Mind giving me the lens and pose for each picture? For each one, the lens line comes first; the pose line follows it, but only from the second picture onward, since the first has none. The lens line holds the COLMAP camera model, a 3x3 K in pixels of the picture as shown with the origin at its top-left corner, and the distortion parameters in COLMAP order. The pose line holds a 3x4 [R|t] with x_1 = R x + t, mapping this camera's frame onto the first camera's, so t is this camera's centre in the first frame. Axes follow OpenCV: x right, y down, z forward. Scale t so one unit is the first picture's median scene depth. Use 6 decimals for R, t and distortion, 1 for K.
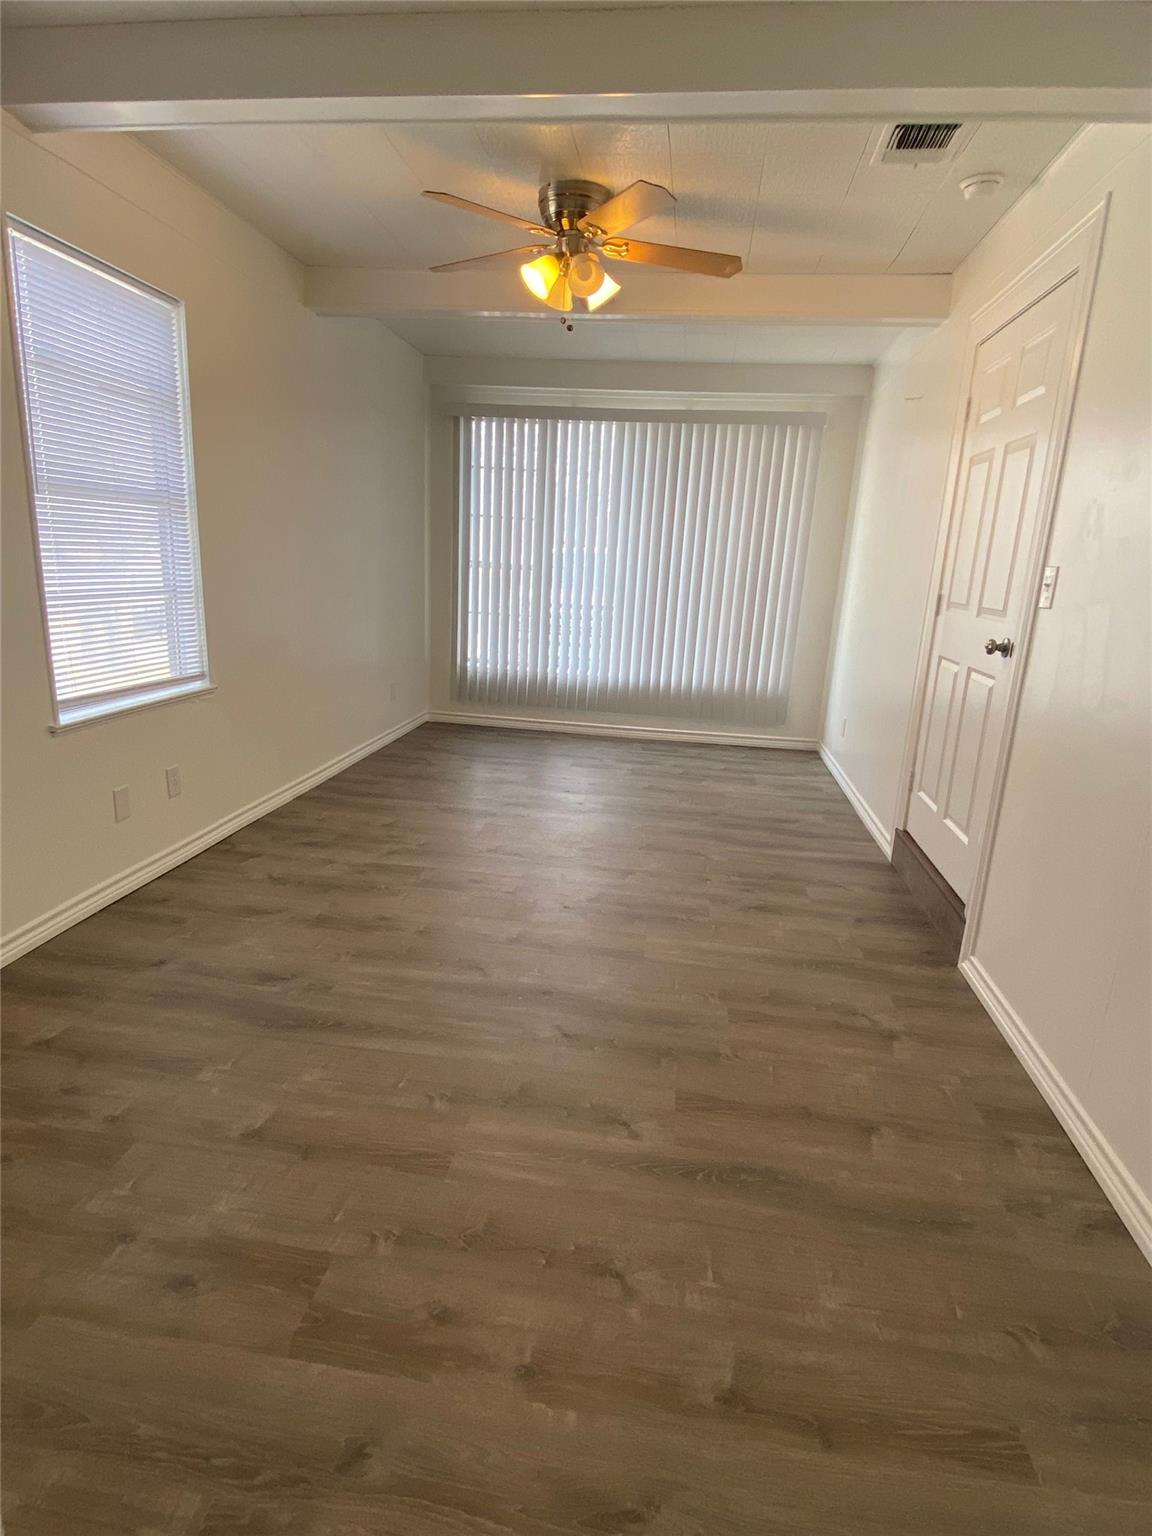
lens RADIAL K [[852.0, 0, 576.5], [0, 852.0, 779.1], [0, 0, 1]] dist [0.030949, -0.025688]
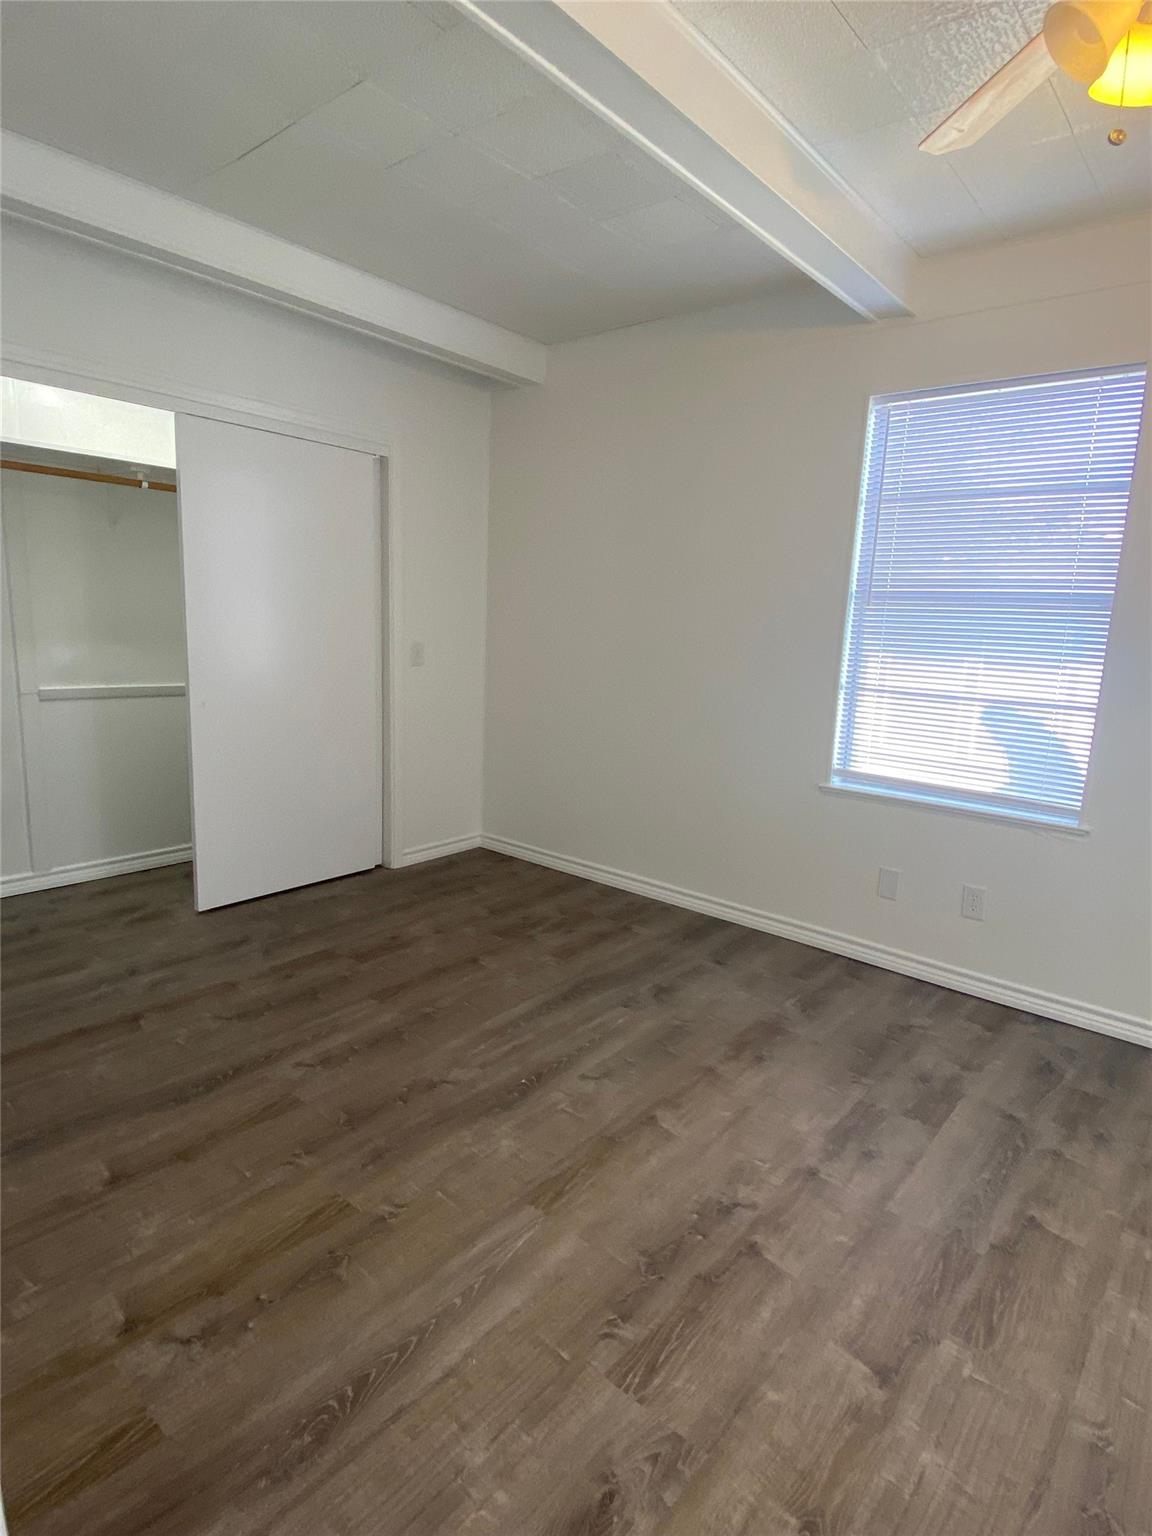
lens RADIAL K [[852.0, 0, 576.5], [0, 852.0, 779.1], [0, 0, 1]] dist [0.030949, -0.025688]
pose [[-0.543789, 0.092789, -0.834076, 0.662081], [-0.279843, 0.916937, 0.284456, -0.336672], [0.791190, 0.388094, -0.472654, 1.364919]]
